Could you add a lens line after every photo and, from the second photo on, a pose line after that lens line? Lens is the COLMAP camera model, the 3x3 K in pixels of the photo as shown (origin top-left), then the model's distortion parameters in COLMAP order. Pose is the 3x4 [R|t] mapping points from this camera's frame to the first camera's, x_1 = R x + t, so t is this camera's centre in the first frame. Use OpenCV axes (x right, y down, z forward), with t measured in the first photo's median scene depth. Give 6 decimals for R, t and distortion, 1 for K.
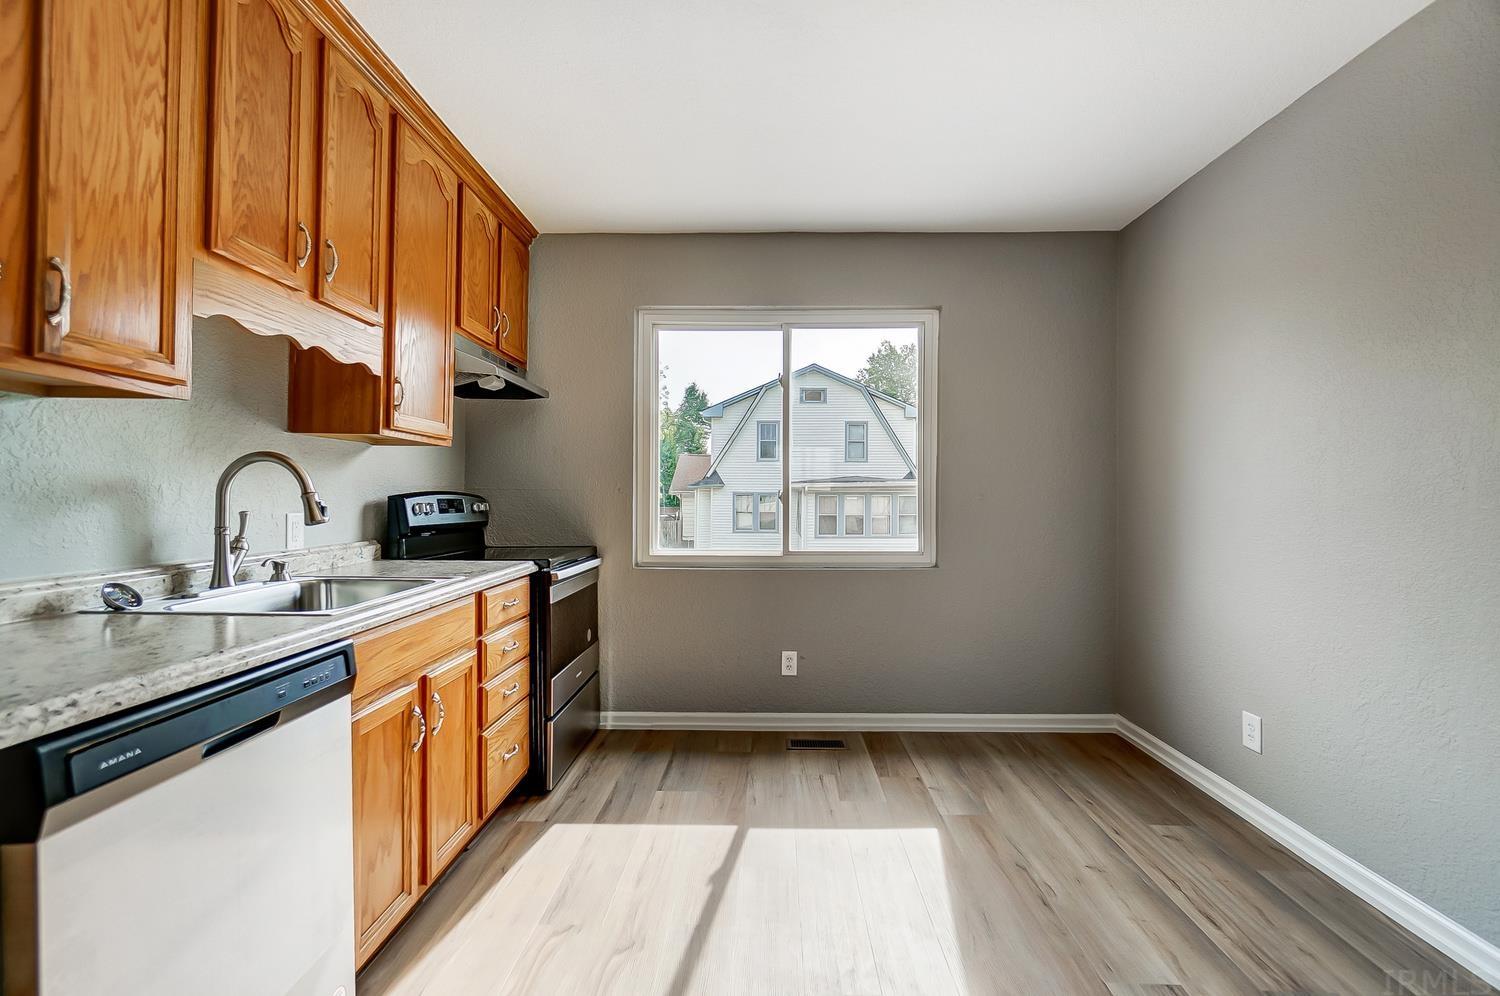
lens RADIAL K [[659.3, 0, 752.8], [0, 659.3, 497.9], [0, 0, 1]] dist [0.000779, -0.000230]
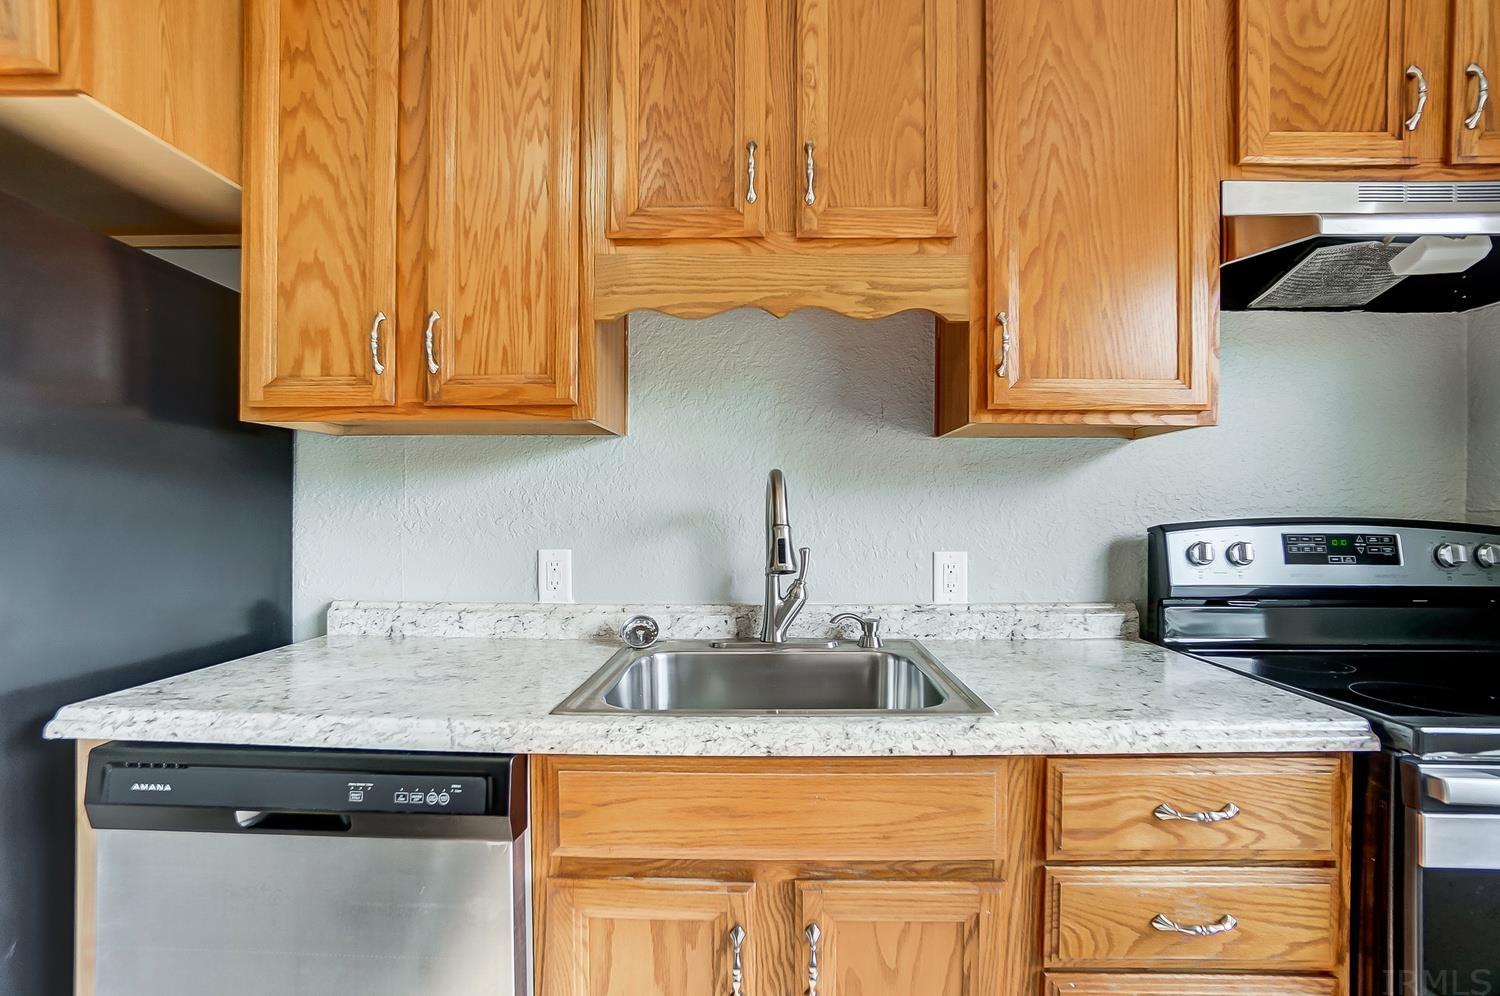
lens RADIAL K [[689.8, 0, 761.4], [0, 689.8, 514.1], [0, 0, 1]] dist [-0.065972, 0.024525]
pose [[-0.011231, -0.001528, -0.999936, 0.027986], [-0.003297, 0.999993, -0.001491, -0.014253], [0.999932, 0.003280, -0.011235, 0.767398]]
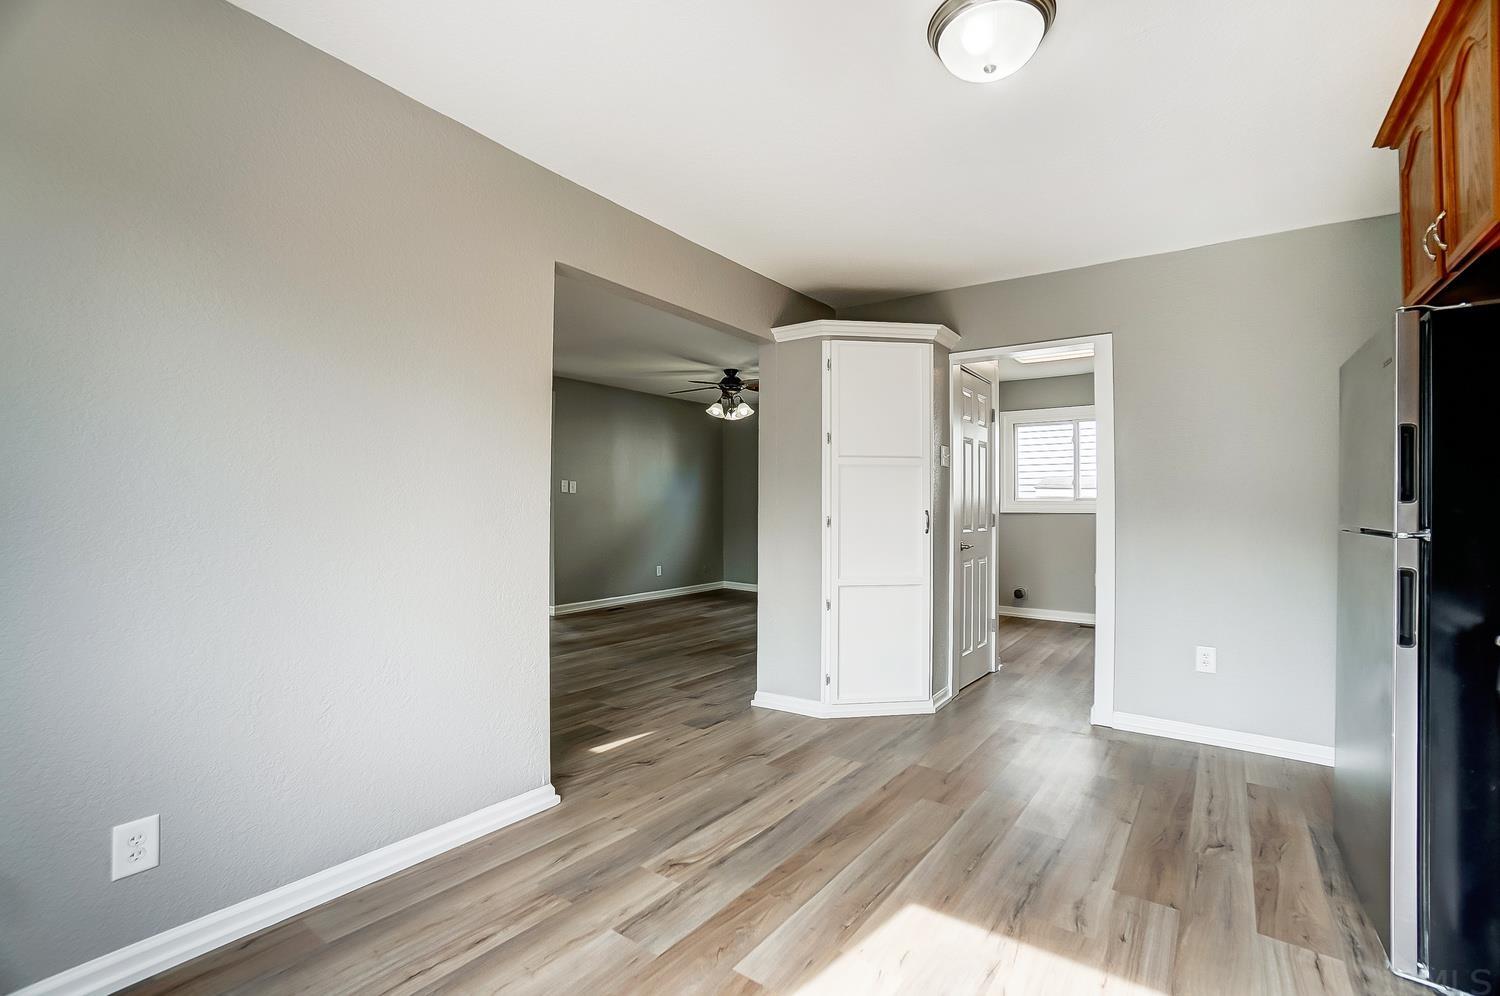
lens RADIAL K [[663.7, 0, 746.9], [0, 663.7, 495.6], [0, 0, 1]] dist [-0.059208, 0.021131]
pose [[-0.818988, -0.004368, 0.573794, -0.130122], [-0.014043, 0.999824, -0.012432, -0.003480], [-0.573639, -0.018239, -0.818905, 1.260151]]
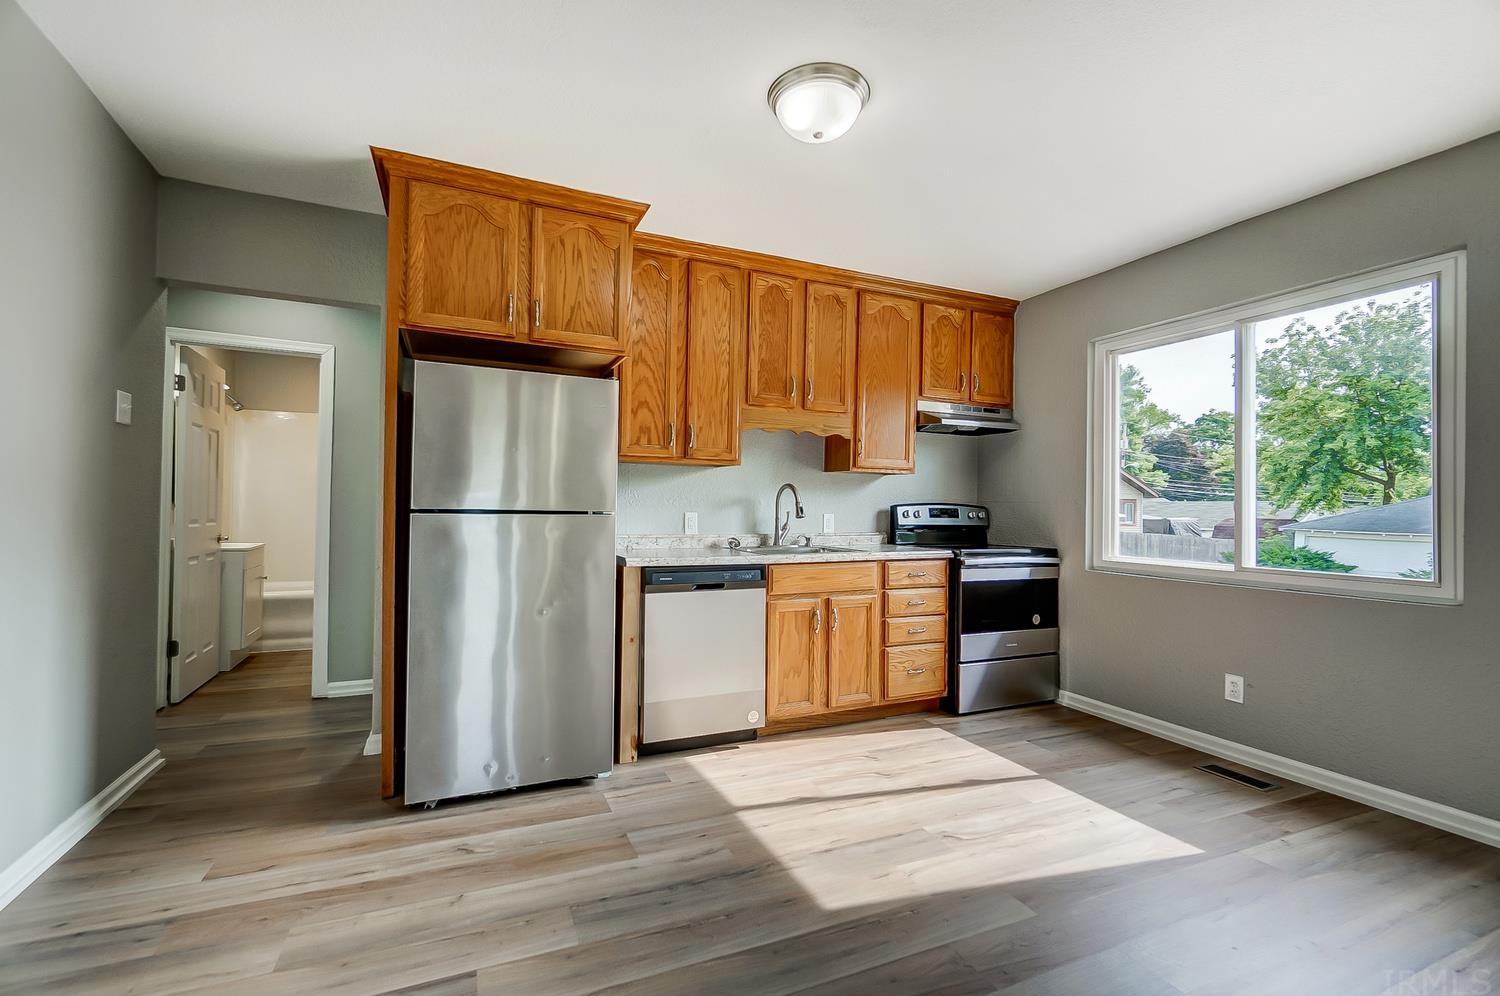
lens RADIAL K [[659.3, 0, 752.8], [0, 659.3, 497.9], [0, 0, 1]] dist [0.000779, -0.000230]
pose [[0.425783, -0.012625, -0.904737, 0.893273], [-0.011856, 0.999739, -0.019531, 0.015493], [0.904748, 0.019043, 0.425522, -0.012957]]
